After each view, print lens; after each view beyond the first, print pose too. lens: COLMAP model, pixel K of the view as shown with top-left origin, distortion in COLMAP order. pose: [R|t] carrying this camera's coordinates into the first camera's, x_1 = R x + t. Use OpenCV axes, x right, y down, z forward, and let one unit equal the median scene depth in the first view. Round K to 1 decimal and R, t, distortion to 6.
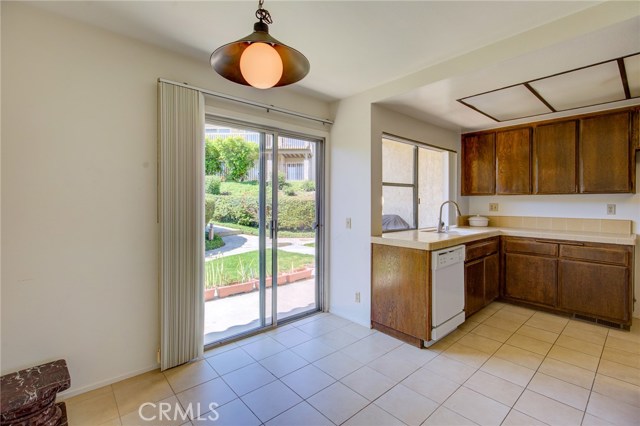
lens RADIAL K [[295.7, 0, 321.1], [0, 295.7, 199.8], [0, 0, 1]] dist [-0.001485, 0.000115]
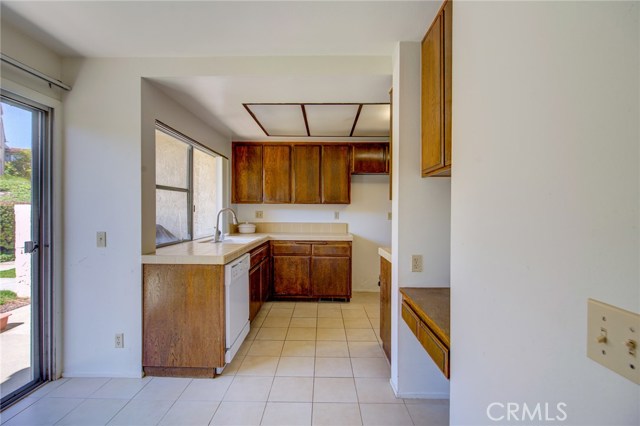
lens RADIAL K [[290.2, 0, 320.0], [0, 290.2, 213.0], [0, 0, 1]] dist [0.000699, 0.000222]
pose [[0.679514, -0.004426, 0.733649, -0.058568], [-0.010395, 0.999823, 0.015659, 0.000132], [-0.733589, -0.018266, 0.679348, 0.153478]]
